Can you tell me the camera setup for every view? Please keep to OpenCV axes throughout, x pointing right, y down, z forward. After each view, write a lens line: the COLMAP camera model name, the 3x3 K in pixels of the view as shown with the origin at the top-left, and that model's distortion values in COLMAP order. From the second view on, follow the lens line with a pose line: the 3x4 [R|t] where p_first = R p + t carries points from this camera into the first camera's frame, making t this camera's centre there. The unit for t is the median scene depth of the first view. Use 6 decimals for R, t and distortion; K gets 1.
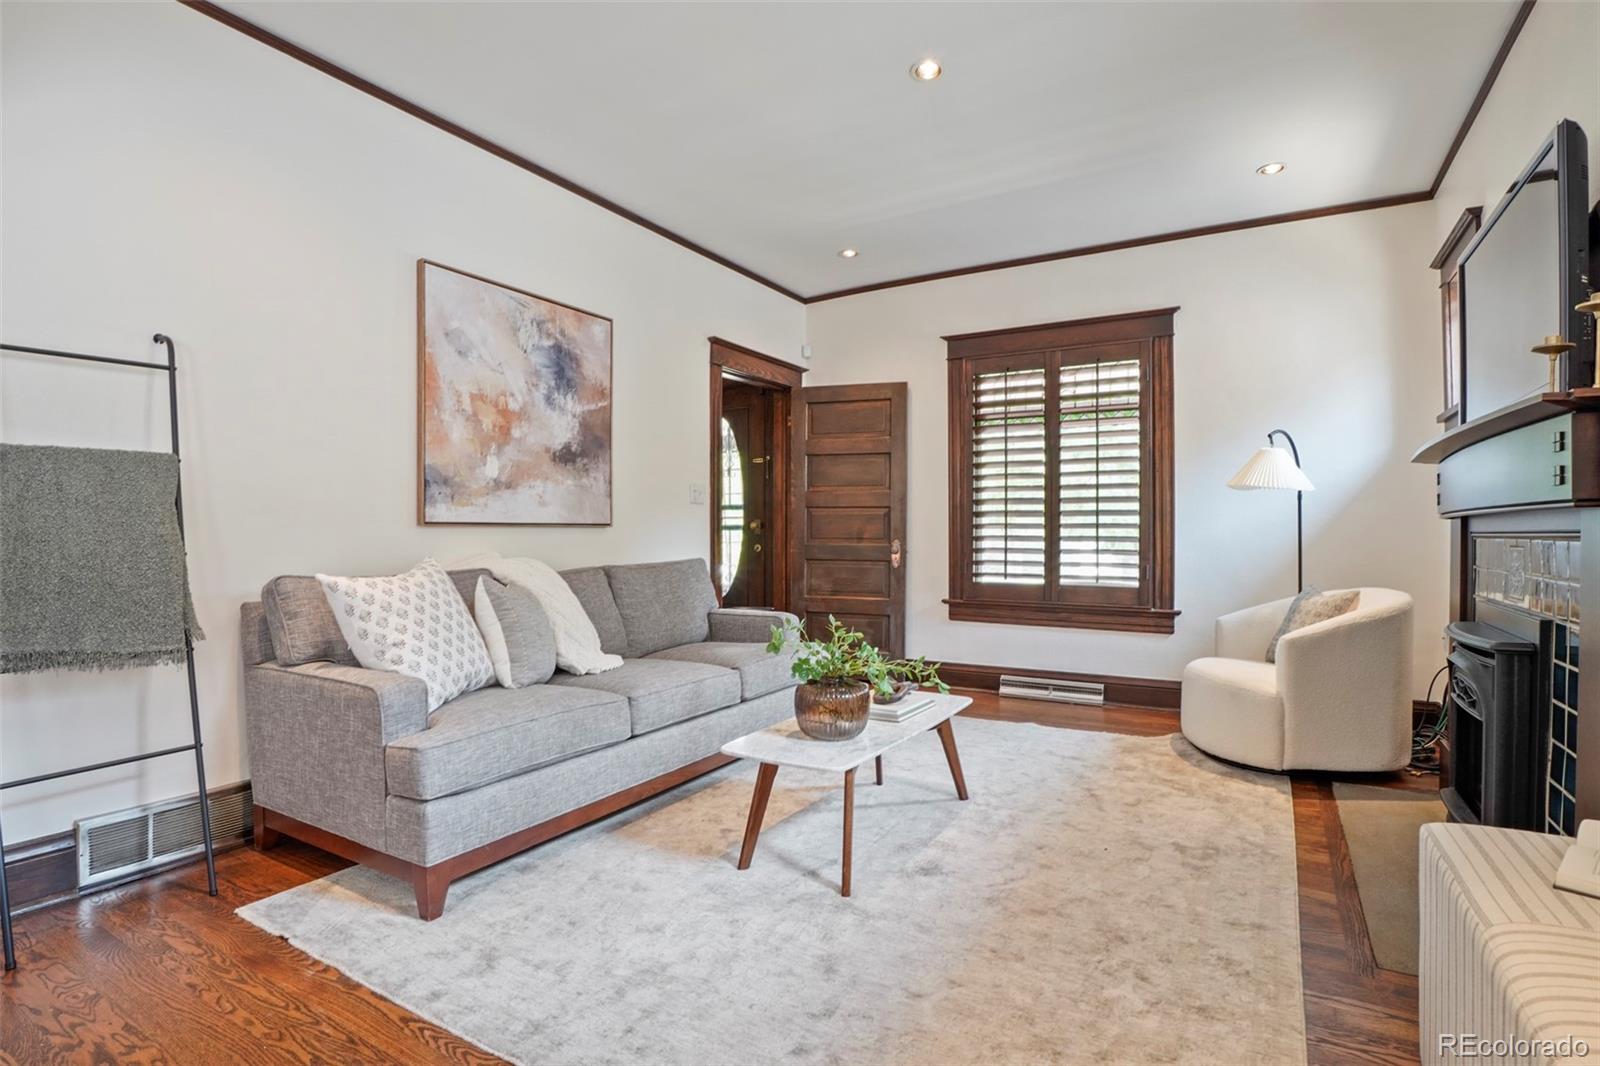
lens RADIAL K [[763.9, 0, 822.3], [0, 763.9, 528.7], [0, 0, 1]] dist [-0.029505, 0.006157]
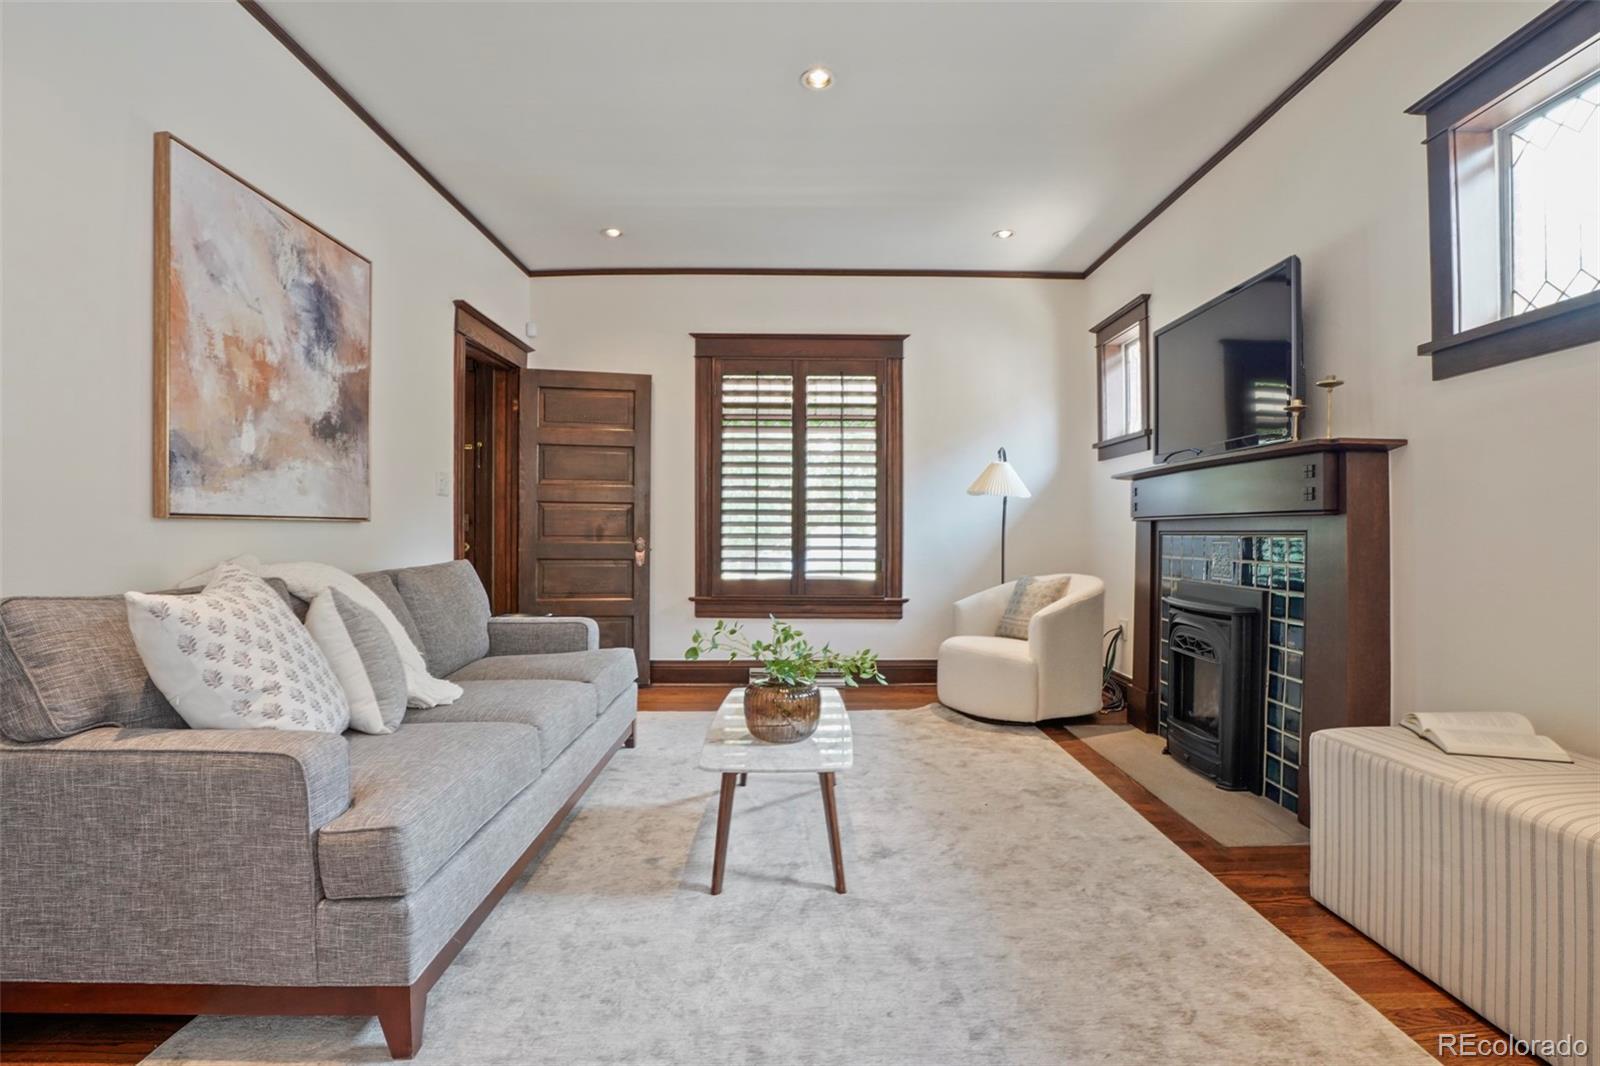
lens RADIAL K [[763.9, 0, 800.2], [0, 763.9, 527.3], [0, 0, 1]] dist [-0.029505, 0.006157]
pose [[0.862603, 0.004347, 0.505863, -0.347005], [-0.005113, 0.999987, 0.000124, 0.000864], [-0.505855, -0.002694, 0.862614, 0.108987]]
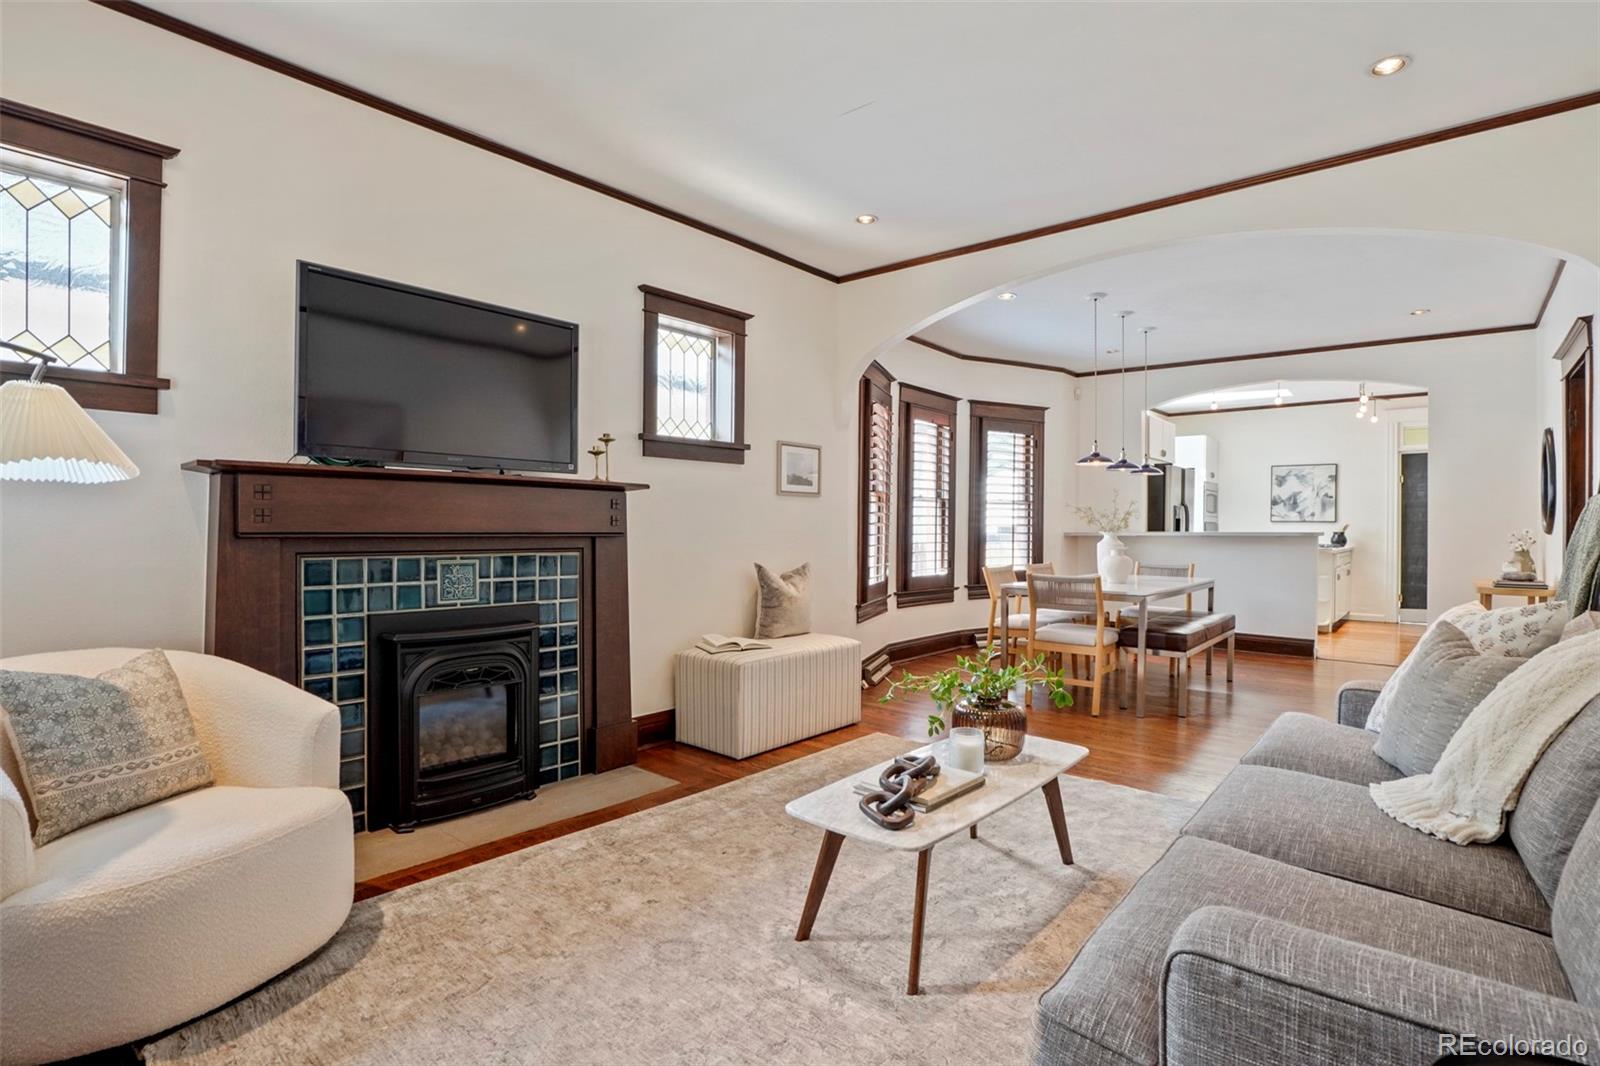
lens RADIAL K [[763.9, 0, 809.4], [0, 763.9, 533.5], [0, 0, 1]] dist [-0.029505, 0.006157]
pose [[-0.984259, -0.013423, 0.176223, 0.071173], [-0.013865, 0.999903, -0.001278, -0.023781], [-0.176189, -0.003701, -0.984349, 1.592230]]
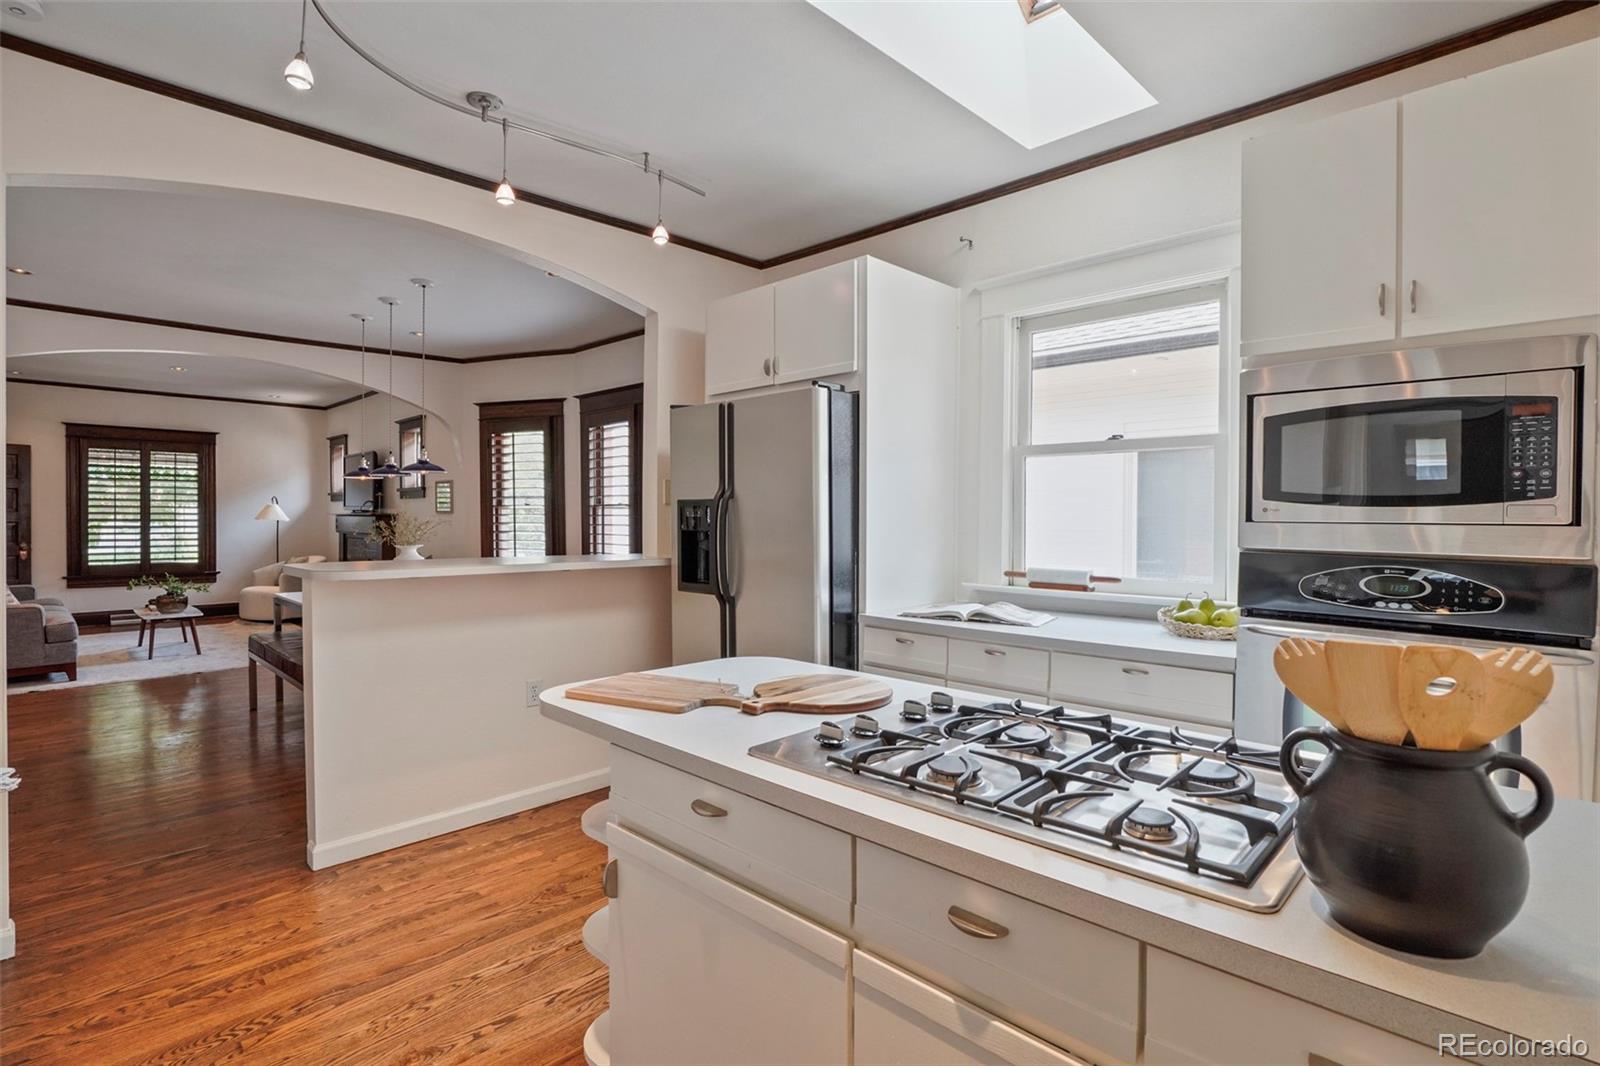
lens RADIAL K [[763.9, 0, 810.4], [0, 763.9, 528.8], [0, 0, 1]] dist [-0.029505, 0.006157]
pose [[0.224151, -0.015995, 0.974423, -1.704399], [-0.018223, 0.999622, 0.020601, -0.124067], [-0.974384, -0.022375, 0.223775, -1.556903]]
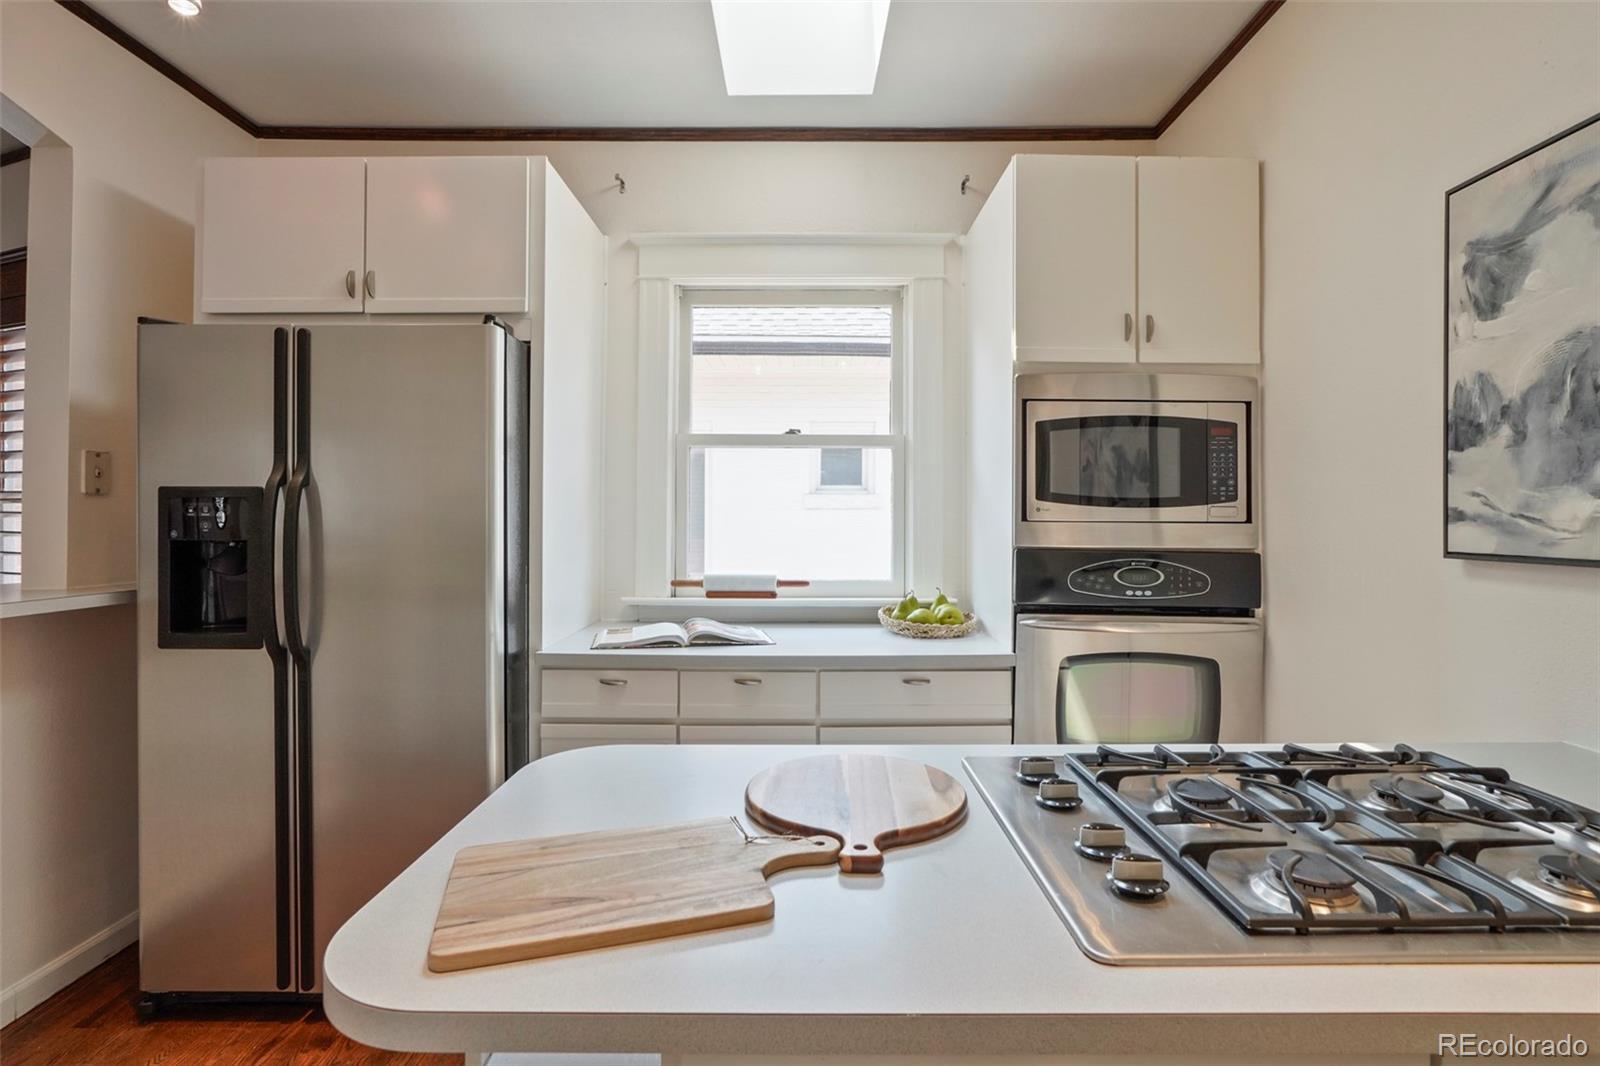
lens RADIAL K [[763.9, 0, 805.5], [0, 763.9, 516.7], [0, 0, 1]] dist [-0.029505, 0.006157]
pose [[-0.511423, -0.002063, 0.859326, -1.469201], [-0.015924, 0.999848, -0.007077, -0.119666], [-0.859181, -0.017303, -0.511379, -1.264928]]
